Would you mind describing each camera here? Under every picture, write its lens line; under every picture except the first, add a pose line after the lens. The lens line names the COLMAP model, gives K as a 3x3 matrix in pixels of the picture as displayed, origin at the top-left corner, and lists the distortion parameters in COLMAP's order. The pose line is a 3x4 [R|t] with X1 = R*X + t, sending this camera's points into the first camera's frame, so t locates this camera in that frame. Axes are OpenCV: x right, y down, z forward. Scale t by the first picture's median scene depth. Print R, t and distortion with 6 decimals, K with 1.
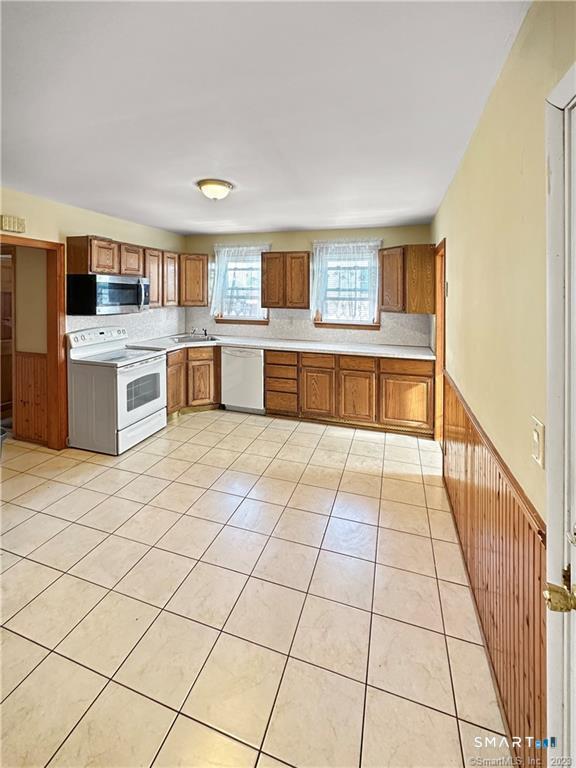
lens RADIAL K [[341.9, 0, 291.1], [0, 341.9, 383.5], [0, 0, 1]] dist [-0.002547, -0.000288]
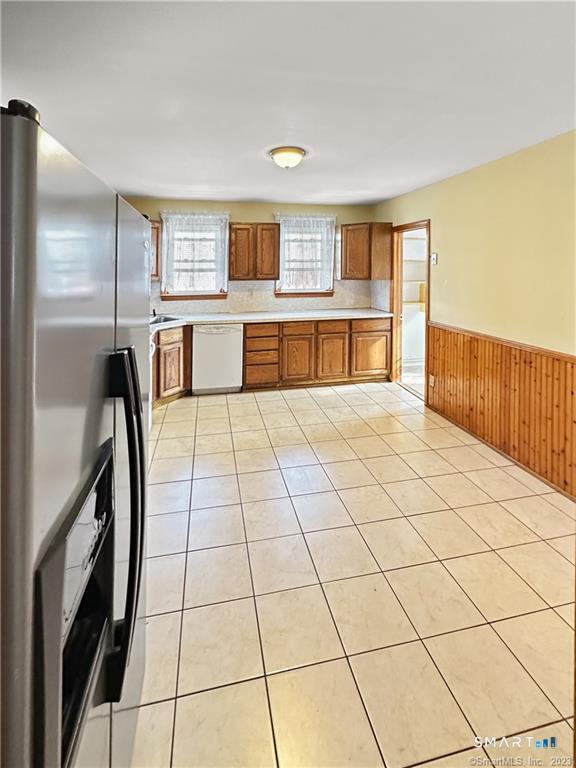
lens RADIAL K [[341.1, 0, 287.0], [0, 341.1, 359.3], [0, 0, 1]] dist [-0.000340, -0.000164]
pose [[0.856525, -0.152180, 0.493159, -0.472036], [0.146776, 0.987909, 0.049929, -0.029844], [-0.494795, 0.029618, 0.868505, 0.105105]]
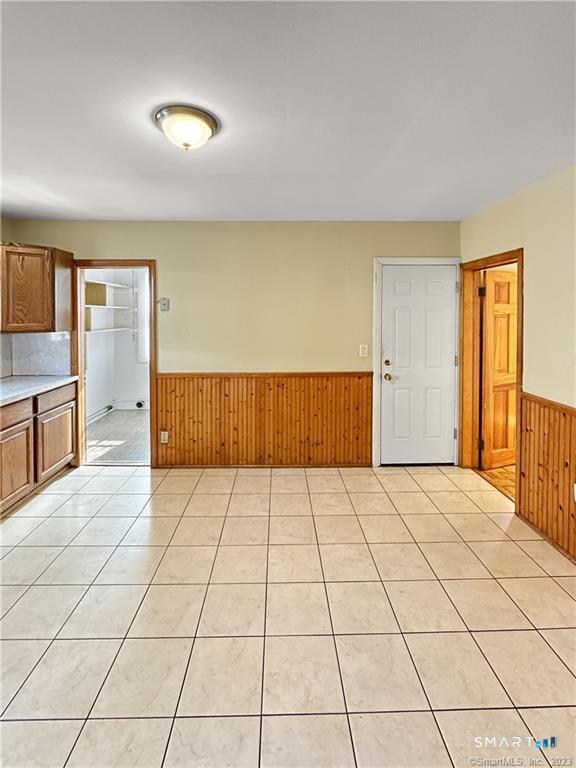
lens RADIAL K [[341.9, 0, 291.1], [0, 341.9, 383.5], [0, 0, 1]] dist [-0.002547, -0.000288]
pose [[-0.355737, -0.195123, 0.913990, -0.542749], [0.232541, 0.928726, 0.288777, -0.162953], [-0.905194, 0.315269, -0.285009, 0.637162]]
